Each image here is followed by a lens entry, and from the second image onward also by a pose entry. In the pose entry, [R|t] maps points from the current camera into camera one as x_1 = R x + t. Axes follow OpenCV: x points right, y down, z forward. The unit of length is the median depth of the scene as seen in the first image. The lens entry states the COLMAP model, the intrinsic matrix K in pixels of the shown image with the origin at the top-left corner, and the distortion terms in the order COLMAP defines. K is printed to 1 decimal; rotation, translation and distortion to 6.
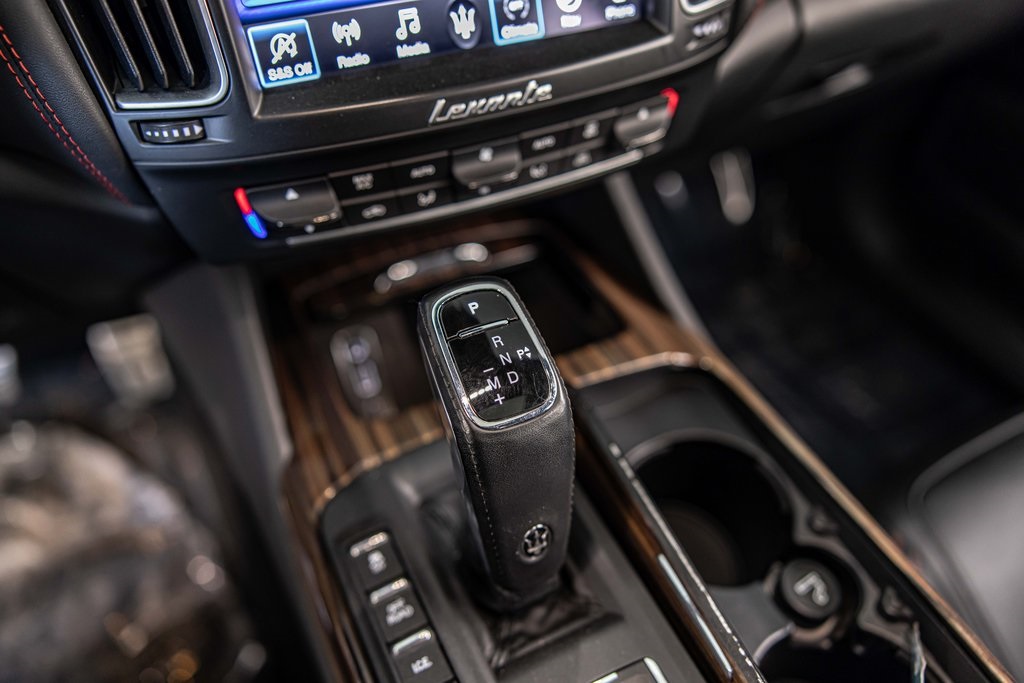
lens RADIAL K [[743.8, 0, 511.5], [0, 743.8, 341.7], [0, 0, 1]] dist [0.017398, -0.009052]
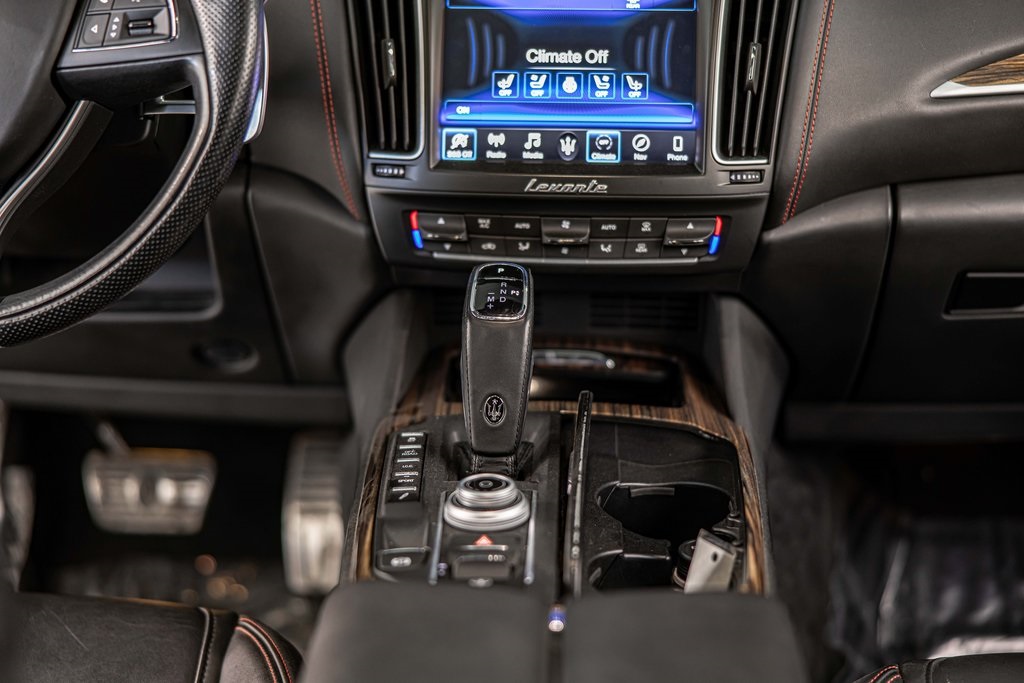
lens RADIAL K [[1775.8, 0, 505.6], [0, 1775.8, 318.1], [0, 0, 1]] dist [-0.032975, 0.000000]
pose [[0.884246, 0.135470, -0.446942, 1.532366], [-0.325492, 0.865050, -0.381764, 1.365880], [0.334910, 0.483050, 0.809011, -1.926792]]
